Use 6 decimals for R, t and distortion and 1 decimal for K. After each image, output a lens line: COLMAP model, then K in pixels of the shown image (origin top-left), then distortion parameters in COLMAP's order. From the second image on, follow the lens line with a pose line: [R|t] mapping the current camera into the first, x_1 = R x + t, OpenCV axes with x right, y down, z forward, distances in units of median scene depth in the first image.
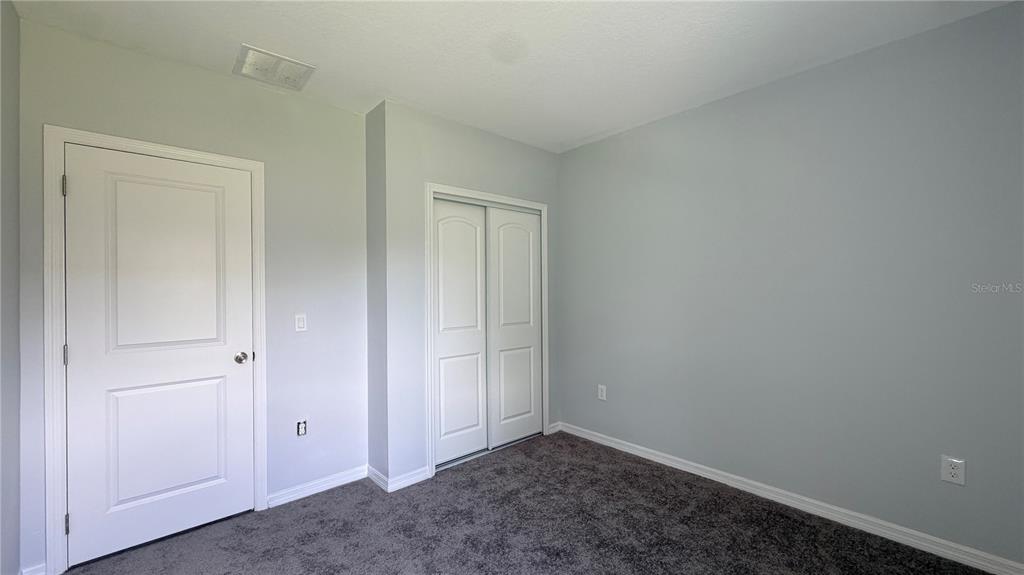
lens RADIAL K [[407.5, 0, 514.1], [0, 407.5, 286.2], [0, 0, 1]] dist [0.000356, 0.000115]
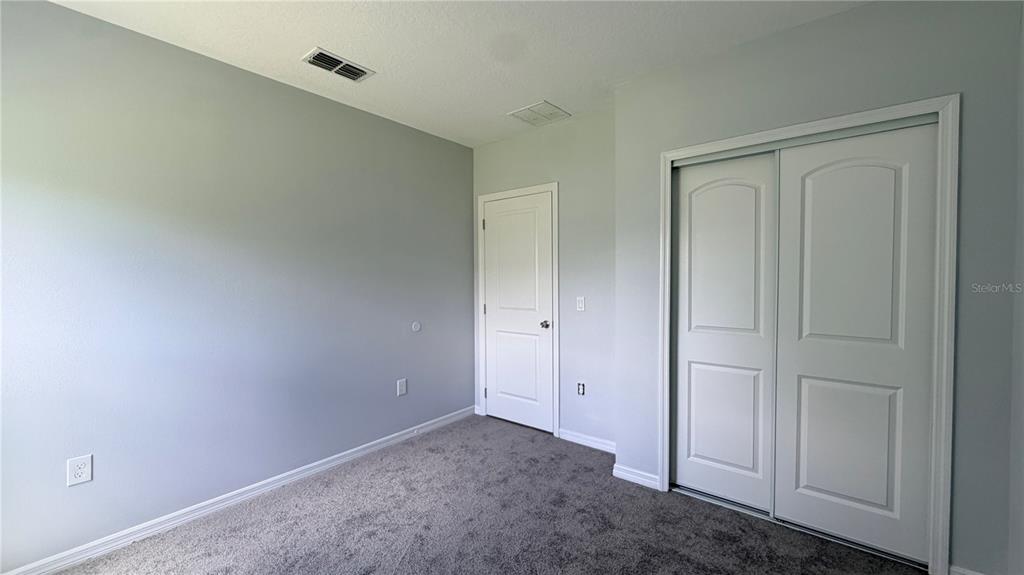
lens RADIAL K [[407.5, 0, 518.5], [0, 407.5, 290.9], [0, 0, 1]] dist [0.000356, 0.000115]
pose [[0.159982, 0.030247, -0.986656, 0.627889], [-0.000409, 0.999532, 0.030575, 0.012301], [0.987120, -0.004488, 0.159919, 0.584335]]
